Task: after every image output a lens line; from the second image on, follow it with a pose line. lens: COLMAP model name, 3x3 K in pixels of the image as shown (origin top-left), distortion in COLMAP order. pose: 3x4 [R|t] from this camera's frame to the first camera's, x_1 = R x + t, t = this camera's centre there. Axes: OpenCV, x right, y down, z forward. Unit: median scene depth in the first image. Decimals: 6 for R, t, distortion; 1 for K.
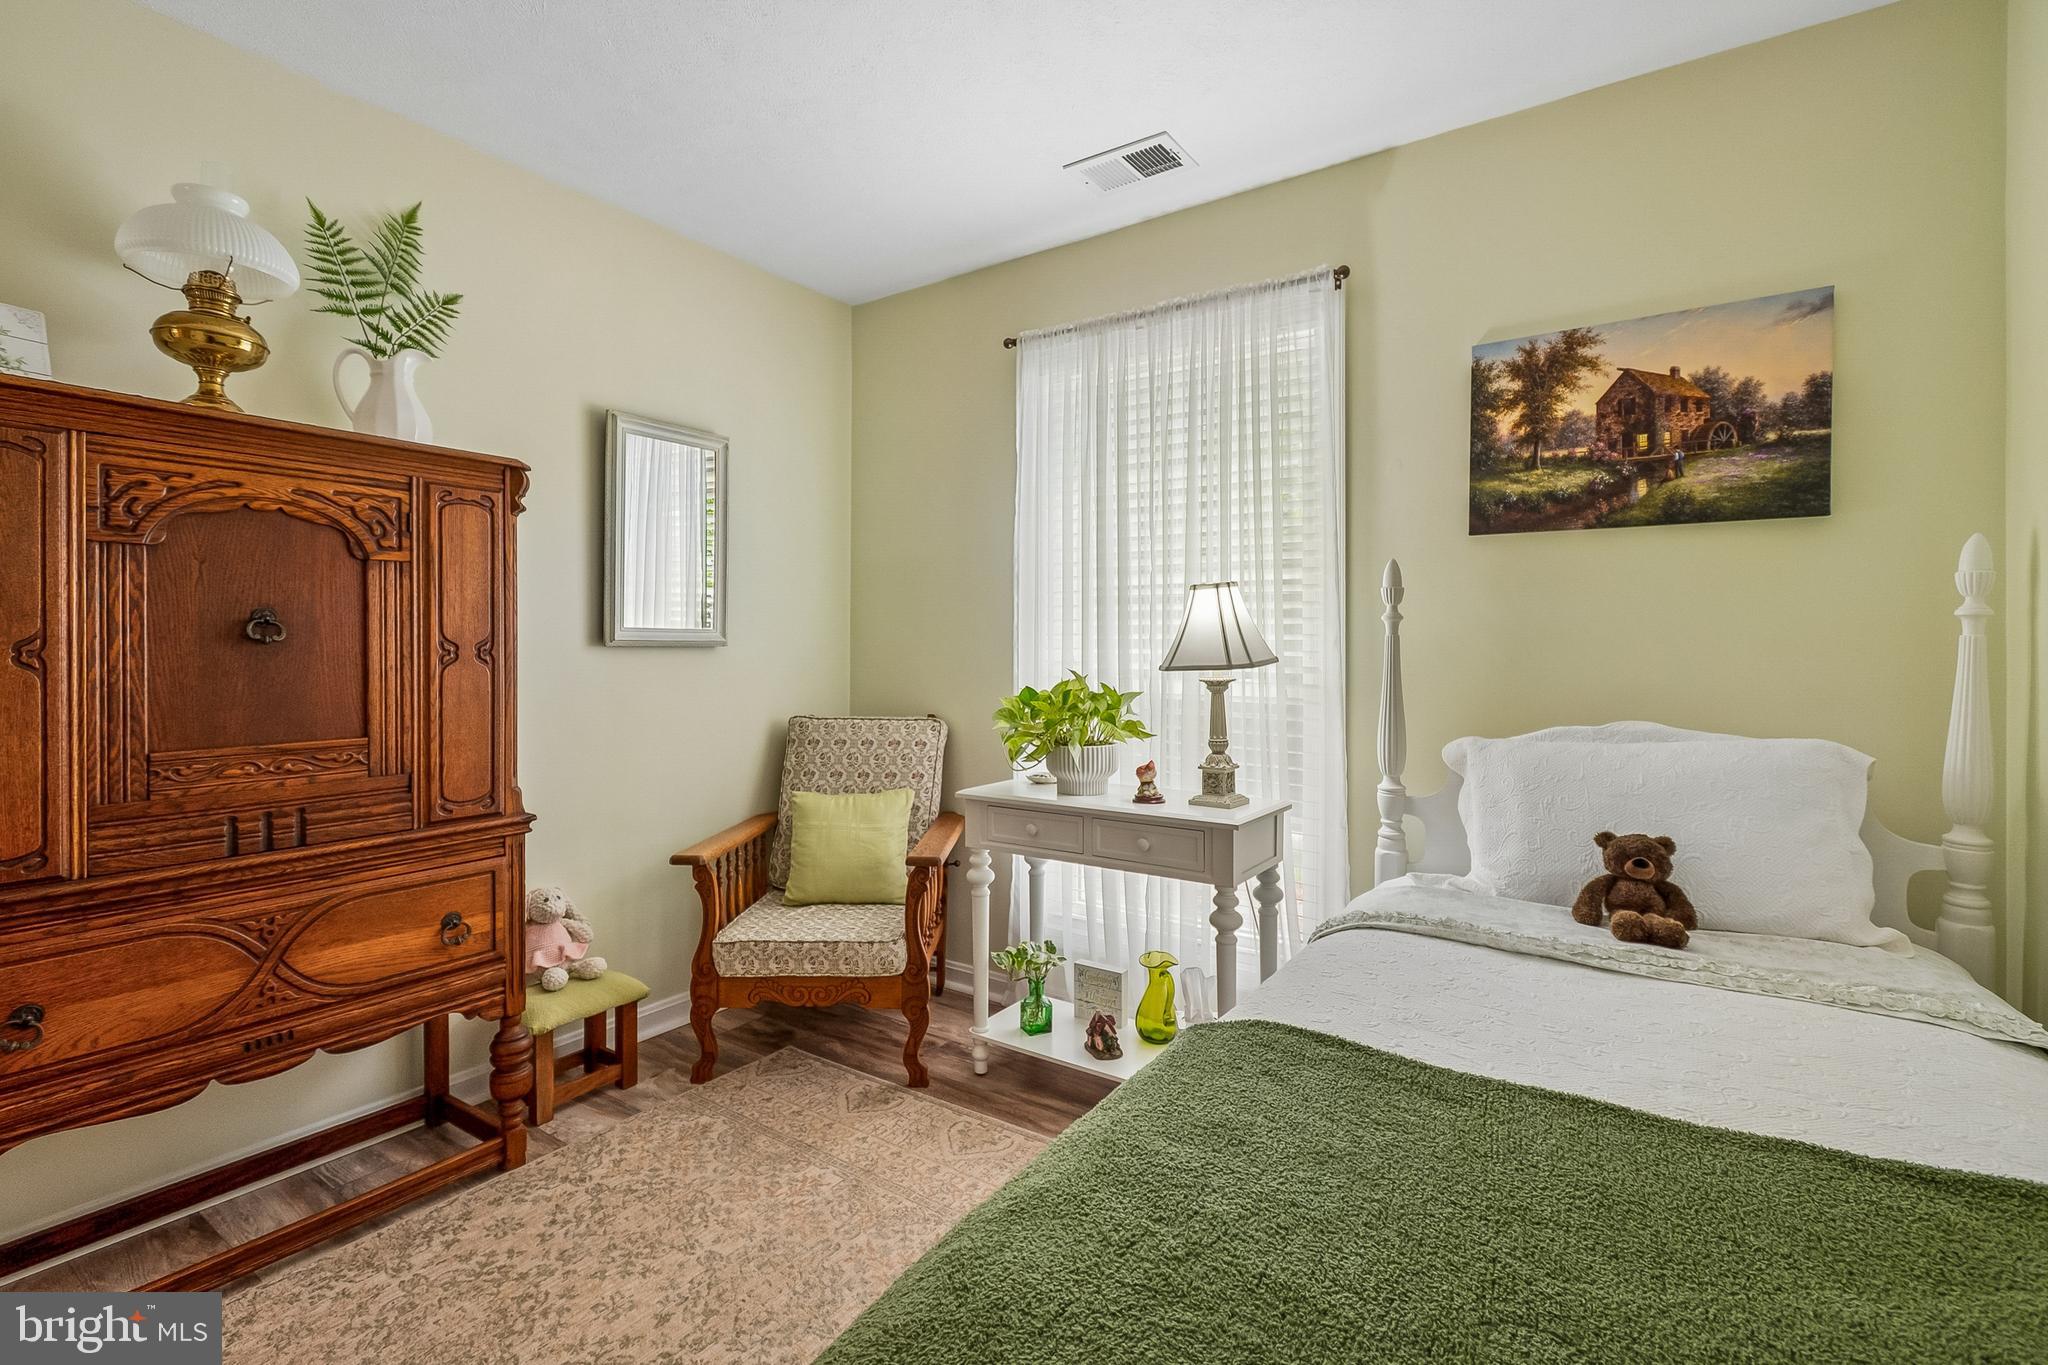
lens RADIAL K [[920.4, 0, 1040.4], [0, 920.4, 654.9], [0, 0, 1]] dist [0.007511, -0.003514]
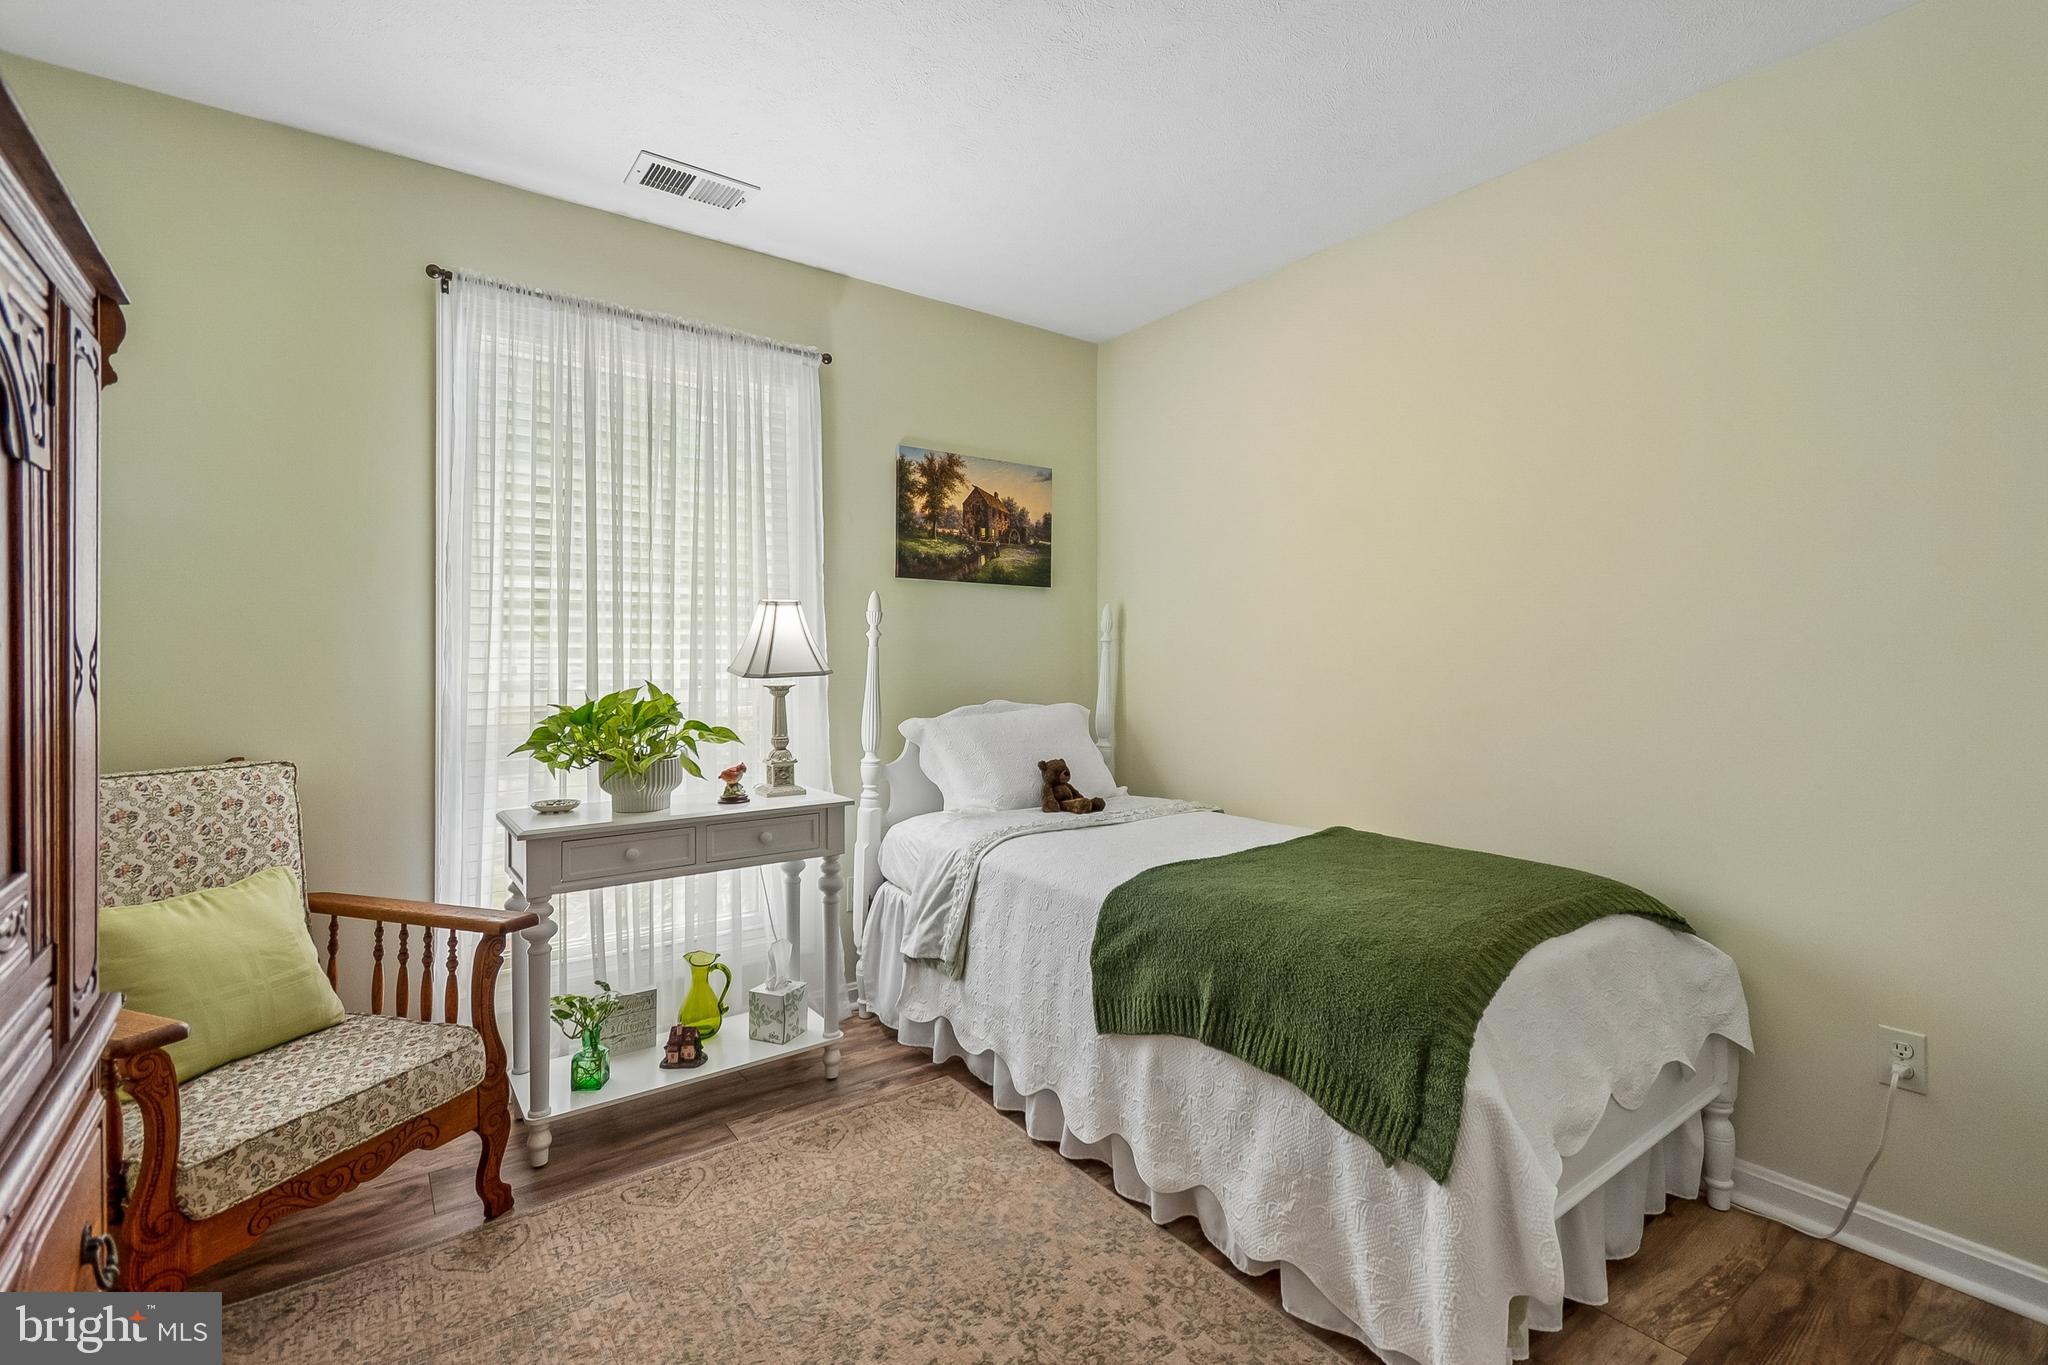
lens RADIAL K [[920.4, 0, 1024.2], [0, 920.4, 662.7], [0, 0, 1]] dist [0.007511, -0.003514]
pose [[0.328198, -0.006734, 0.944585, -0.838887], [0.009341, 0.999949, 0.003883, -0.001618], [-0.944563, 0.007549, 0.328244, 0.361788]]
